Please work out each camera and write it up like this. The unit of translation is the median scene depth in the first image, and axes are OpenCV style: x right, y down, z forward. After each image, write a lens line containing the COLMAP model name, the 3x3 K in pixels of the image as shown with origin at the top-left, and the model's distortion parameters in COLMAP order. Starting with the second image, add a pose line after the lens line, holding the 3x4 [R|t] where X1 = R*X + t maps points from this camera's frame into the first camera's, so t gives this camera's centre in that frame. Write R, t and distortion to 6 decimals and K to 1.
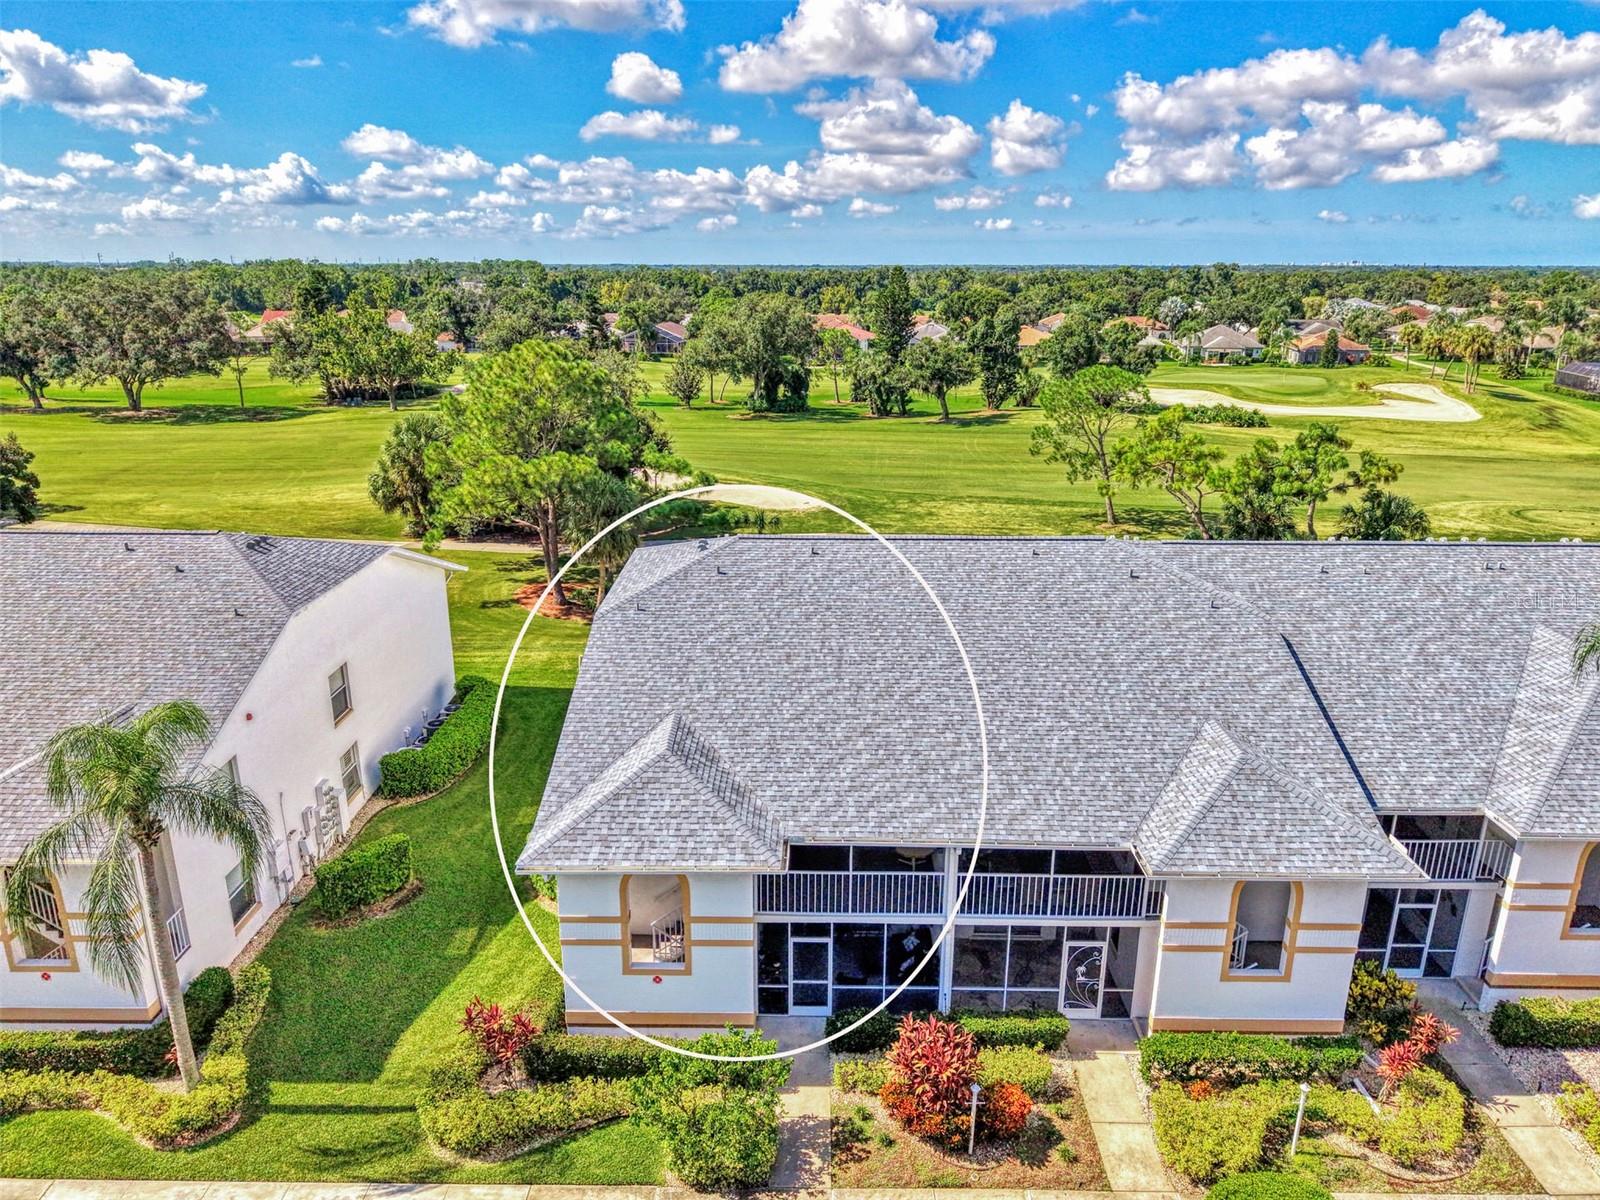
lens RADIAL K [[1092.5, 0, 800.0], [0, 1092.5, 600.0], [0, 0, 1]] dist [0.059833, -0.078019]
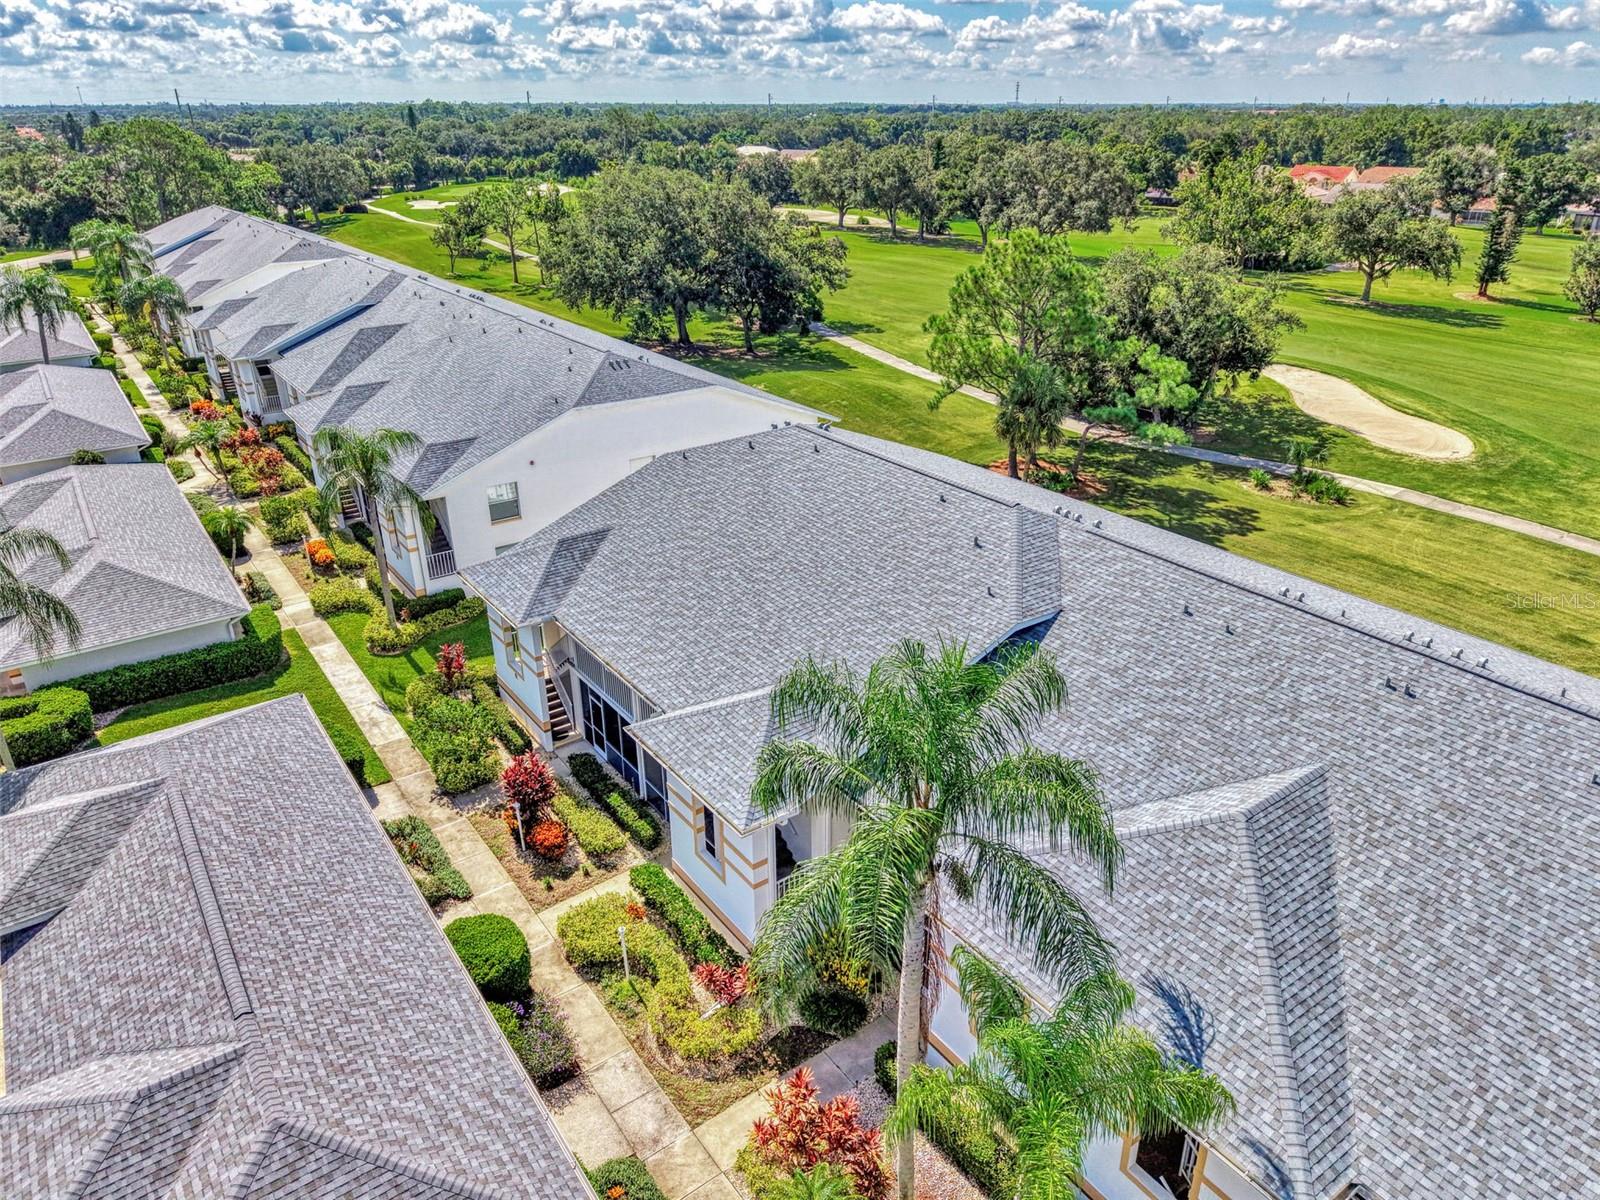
lens RADIAL K [[1092.5, 0, 800.0], [0, 1092.5, 600.0], [0, 0, 1]] dist [0.059833, -0.078019]
pose [[0.592296, 0.330710, -0.734722, 1.095768], [-0.234736, 0.943152, 0.235295, -0.195901], [0.770769, 0.033101, 0.636255, 0.286152]]
